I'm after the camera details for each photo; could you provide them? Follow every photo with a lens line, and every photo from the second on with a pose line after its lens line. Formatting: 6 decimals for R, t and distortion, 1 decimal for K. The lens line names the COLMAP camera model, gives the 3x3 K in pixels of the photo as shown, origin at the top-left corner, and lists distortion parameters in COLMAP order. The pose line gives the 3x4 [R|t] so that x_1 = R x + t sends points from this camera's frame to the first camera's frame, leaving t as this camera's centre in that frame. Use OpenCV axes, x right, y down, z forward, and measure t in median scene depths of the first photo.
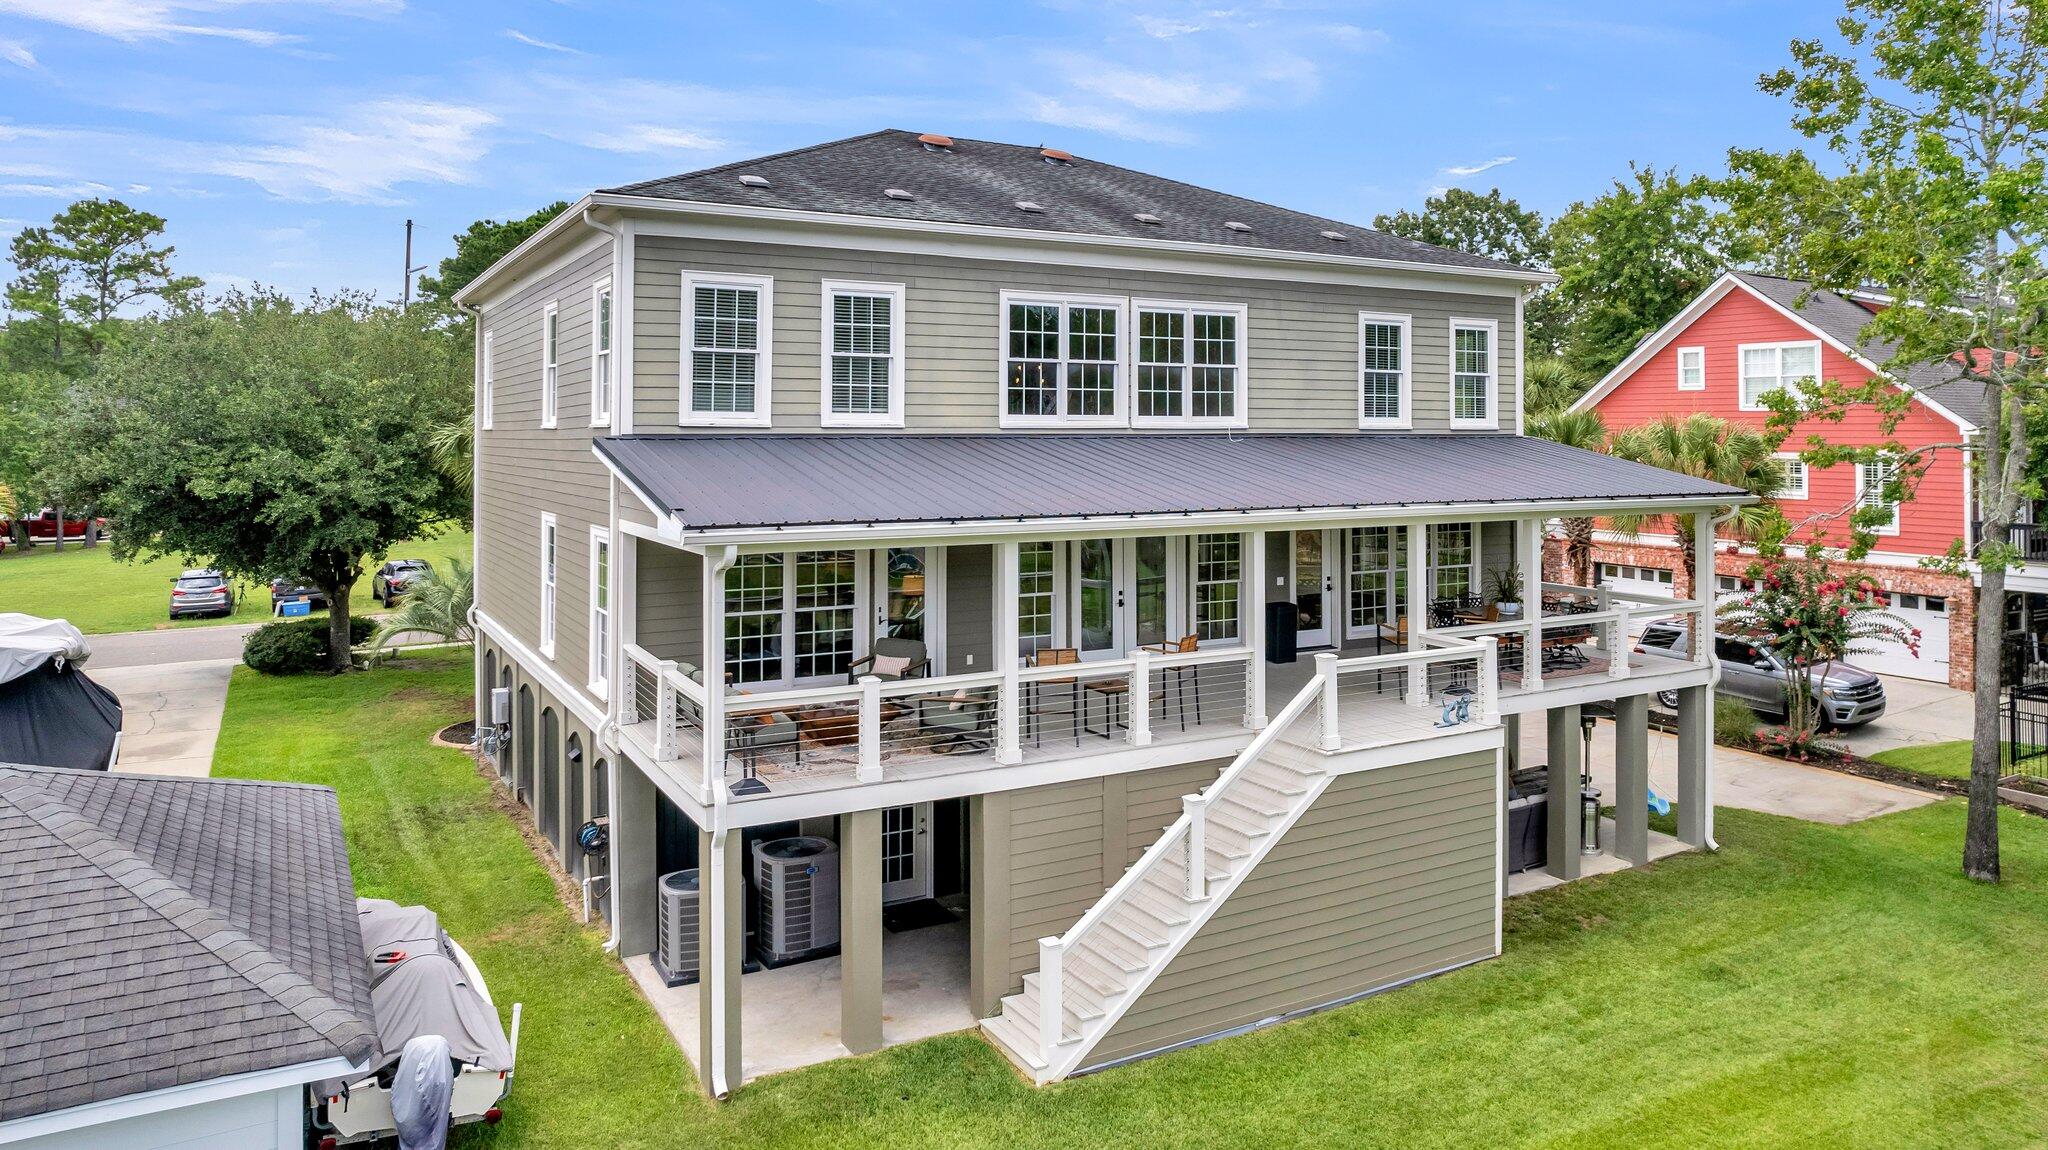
lens RADIAL K [[1350.6, 0, 1029.2], [0, 1350.6, 446.8], [0, 0, 1]] dist [-0.062277, 0.058794]
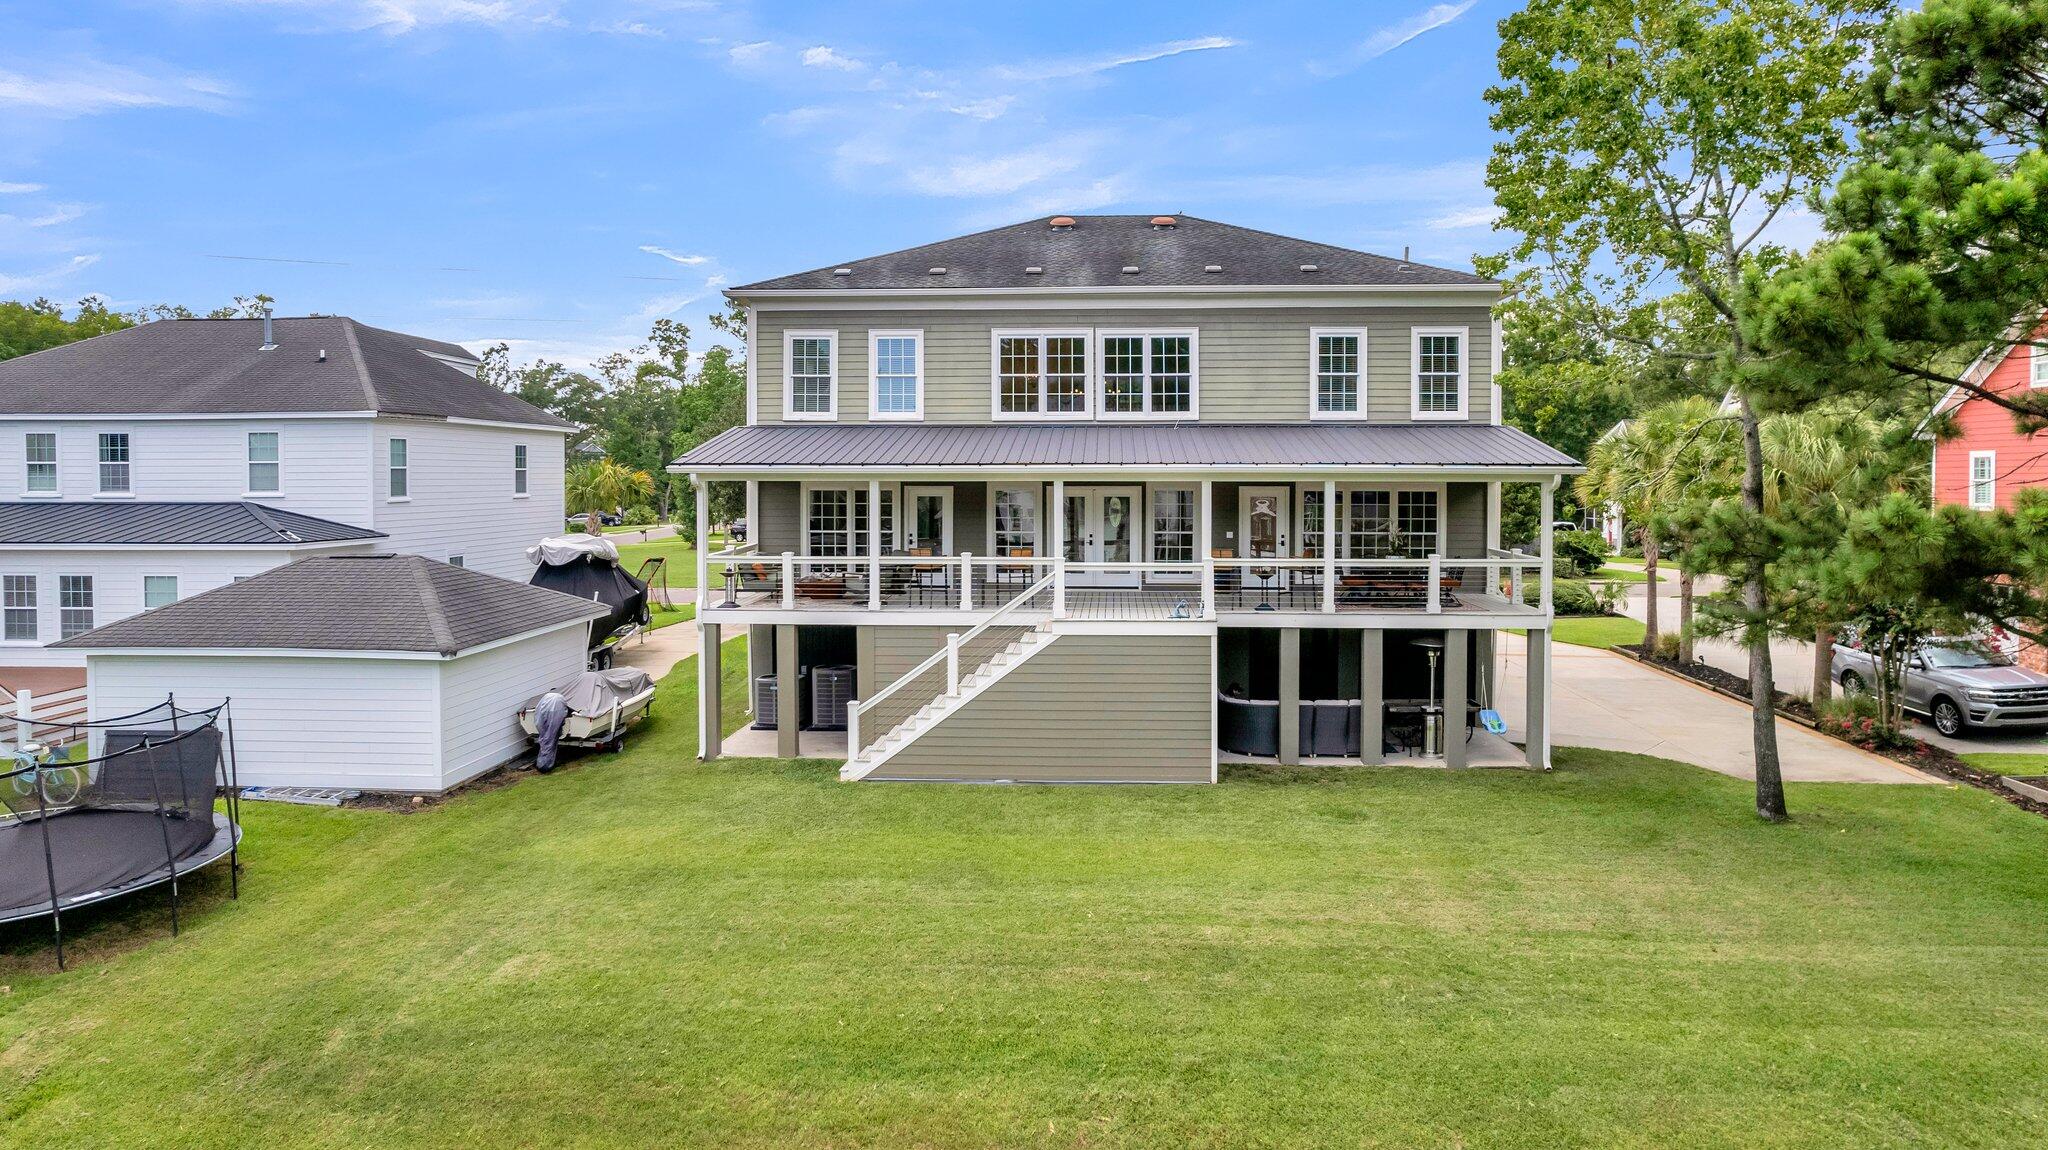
lens RADIAL K [[1327.9, 0, 1031.3], [0, 1327.9, 564.6], [0, 0, 1]] dist [-0.059528, 0.053566]
pose [[0.845997, 0.034568, -0.532066, 0.768392], [-0.004482, 0.998322, 0.057734, 0.057840], [0.533169, -0.046458, 0.844732, -0.229794]]
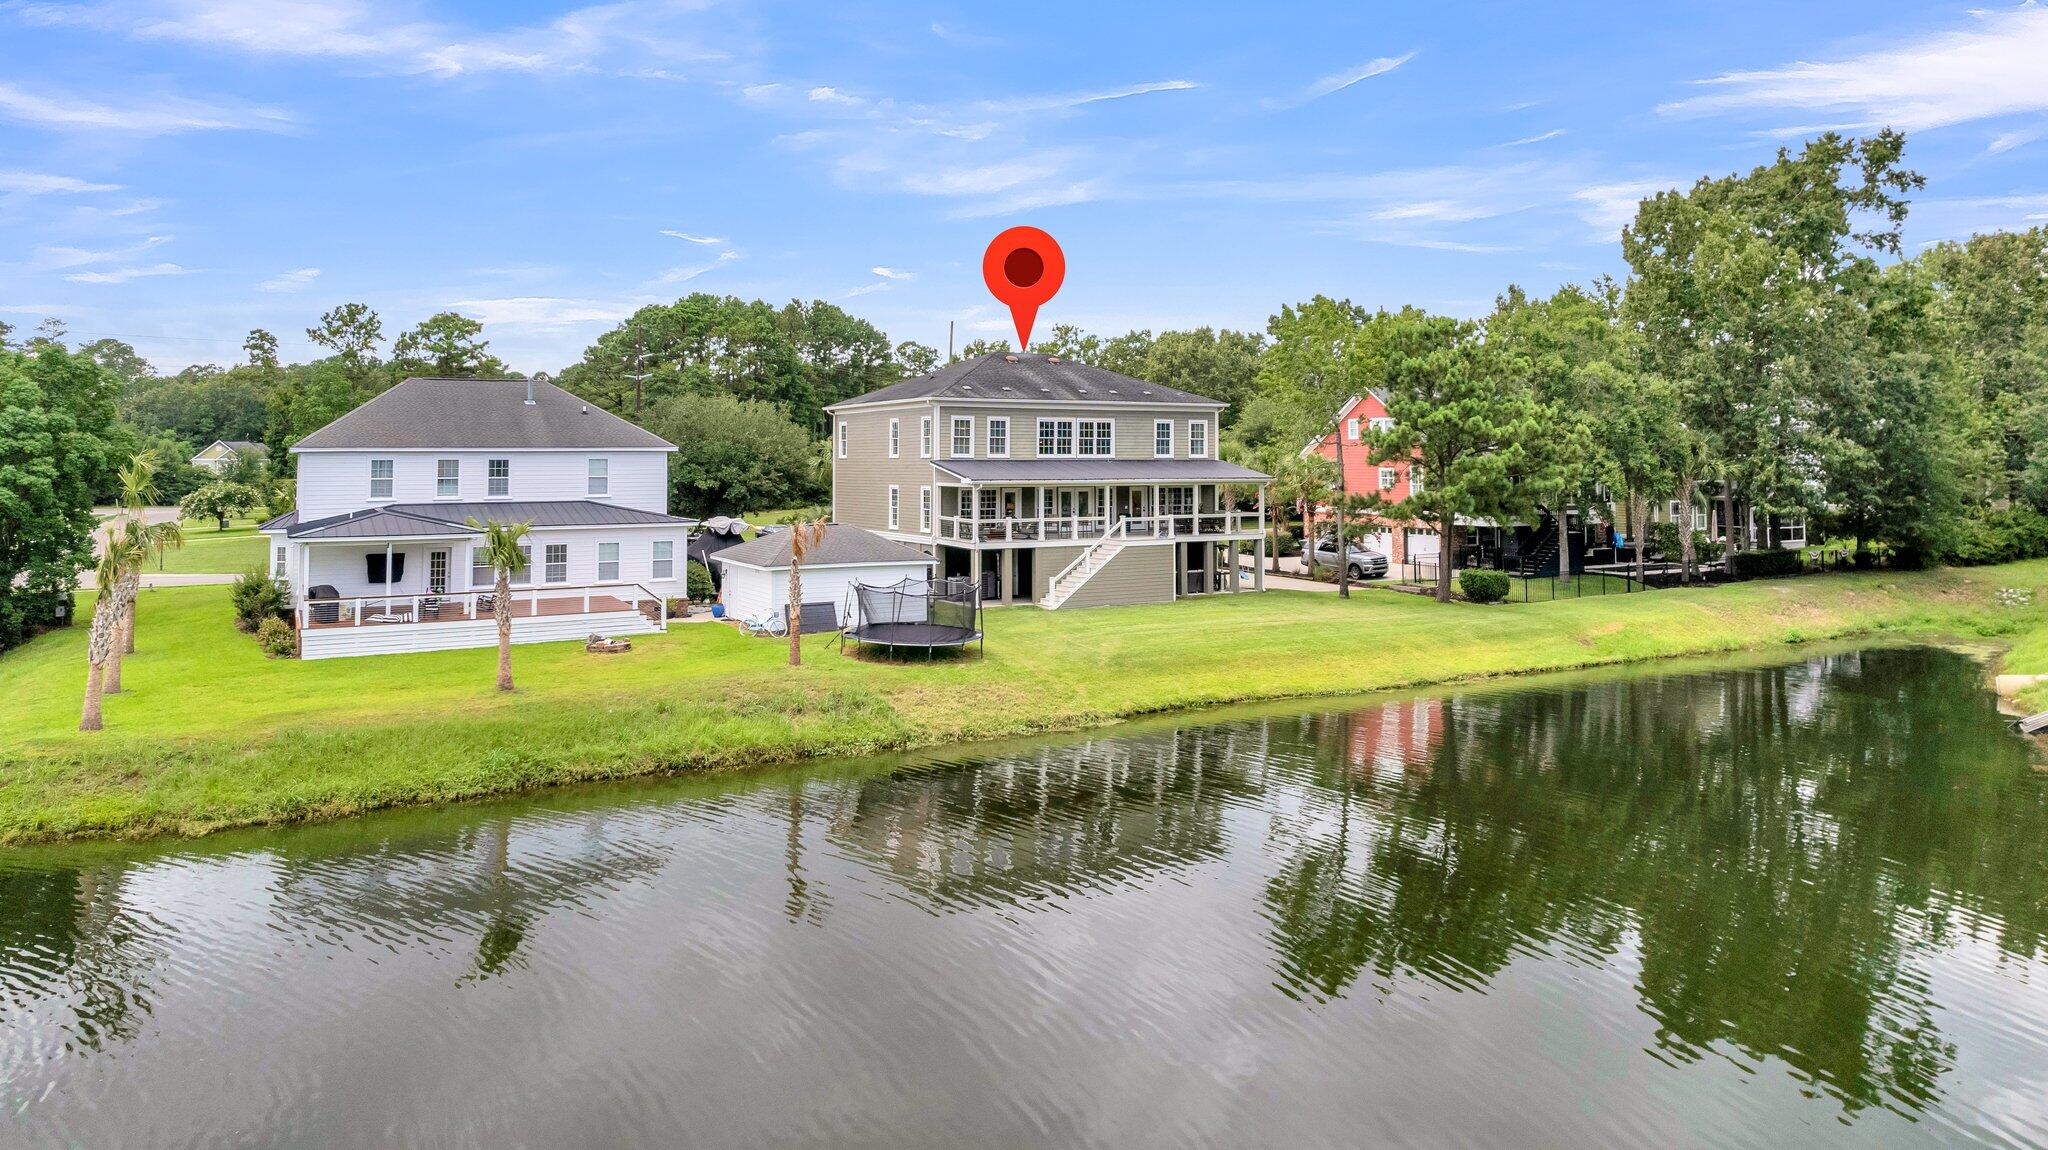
lens RADIAL K [[1327.9, 0, 1031.3], [0, 1327.9, 564.6], [0, 0, 1]] dist [-0.059528, 0.053566]
pose [[0.999997, -0.001347, -0.001847, -0.028295], [0.001470, 0.997687, 0.067954, 0.024645], [0.001751, -0.067957, 0.997687, -2.200482]]
